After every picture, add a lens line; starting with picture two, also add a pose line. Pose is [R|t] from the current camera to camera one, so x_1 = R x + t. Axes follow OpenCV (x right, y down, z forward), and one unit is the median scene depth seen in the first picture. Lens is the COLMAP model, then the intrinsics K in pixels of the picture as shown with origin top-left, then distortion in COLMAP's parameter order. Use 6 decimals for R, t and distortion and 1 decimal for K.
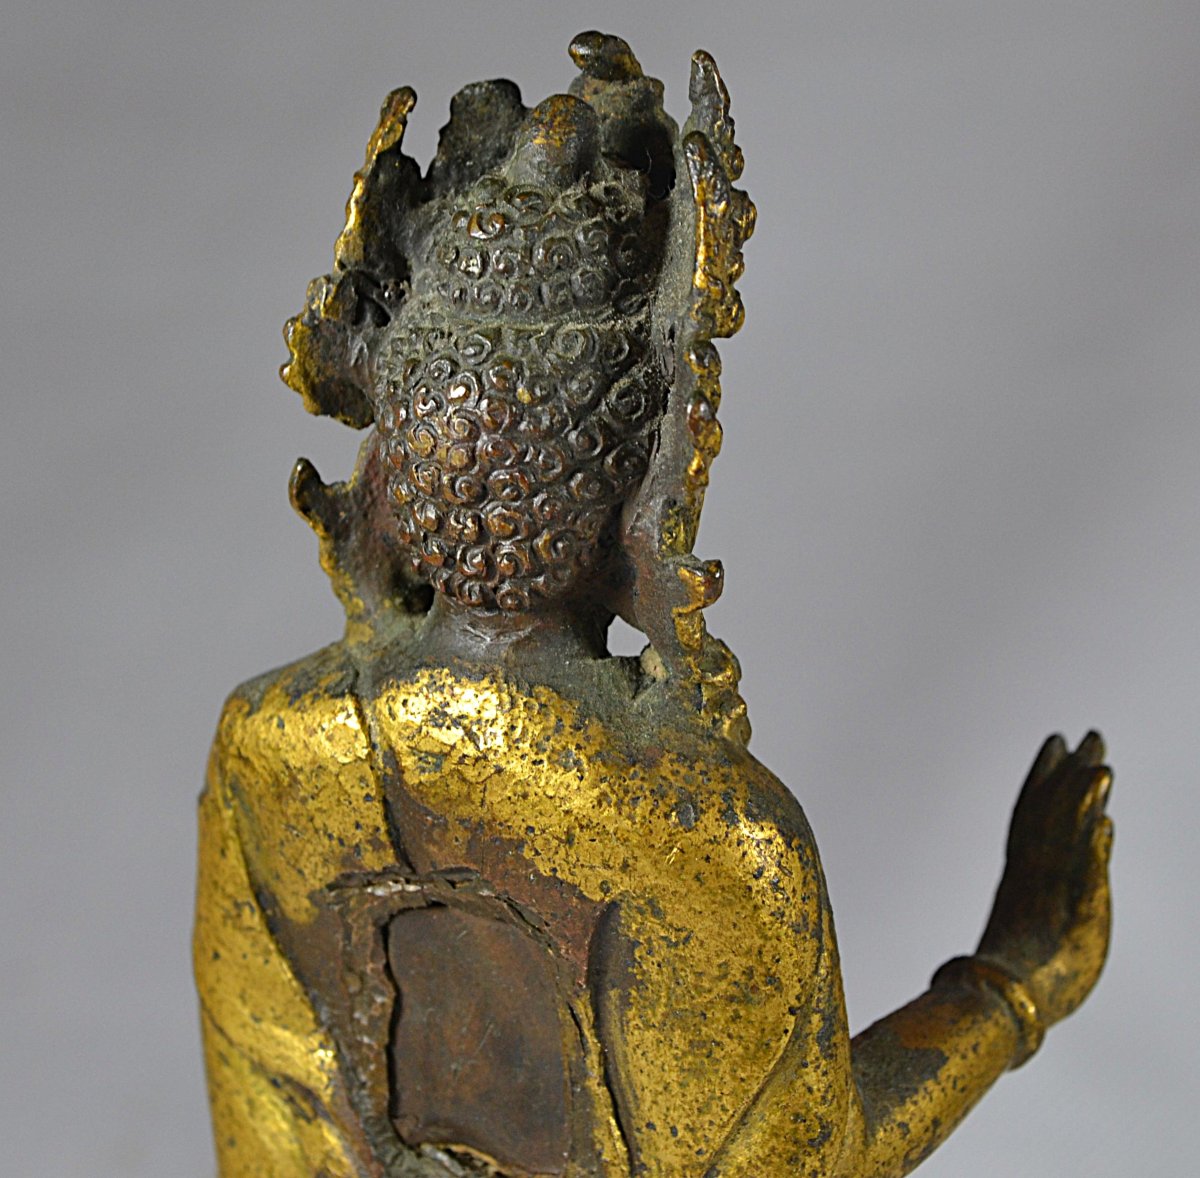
lens RADIAL K [[2485.7, 0, 597.5], [0, 2485.7, 589.2], [0, 0, 1]] dist [0.084718, 0.000000]
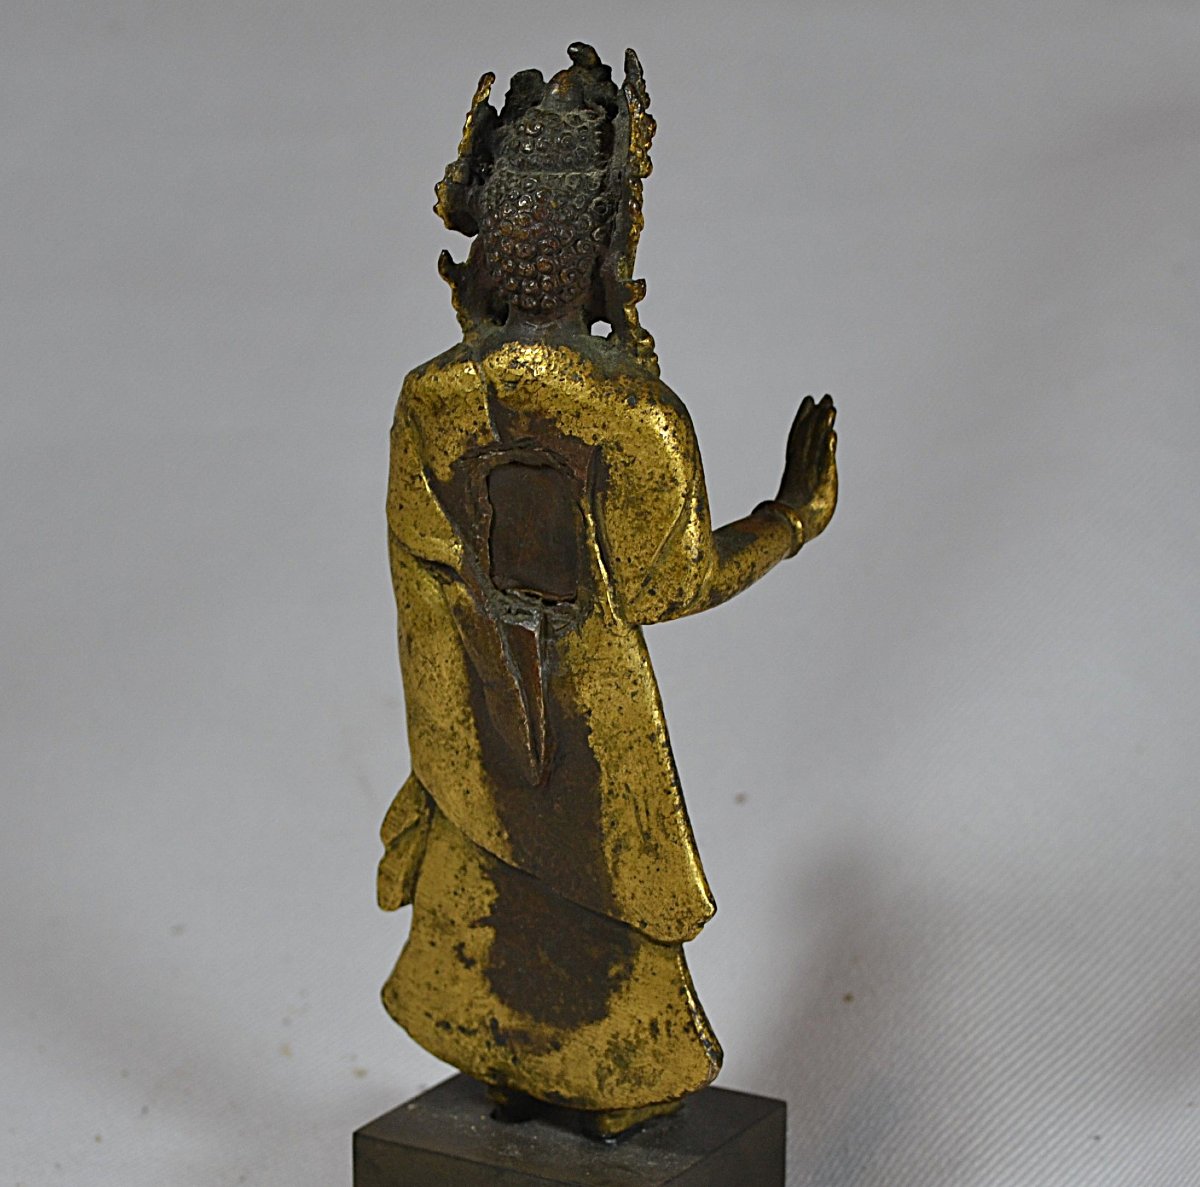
lens RADIAL K [[2170.6, 0, 603.9], [0, 2170.6, 593.1], [0, 0, 1]] dist [0.199038, 0.000000]
pose [[0.998778, -0.023501, 0.043486, -0.071368], [0.026408, 0.997367, -0.067533, 0.367789], [-0.041785, 0.068599, 0.996769, -0.831866]]
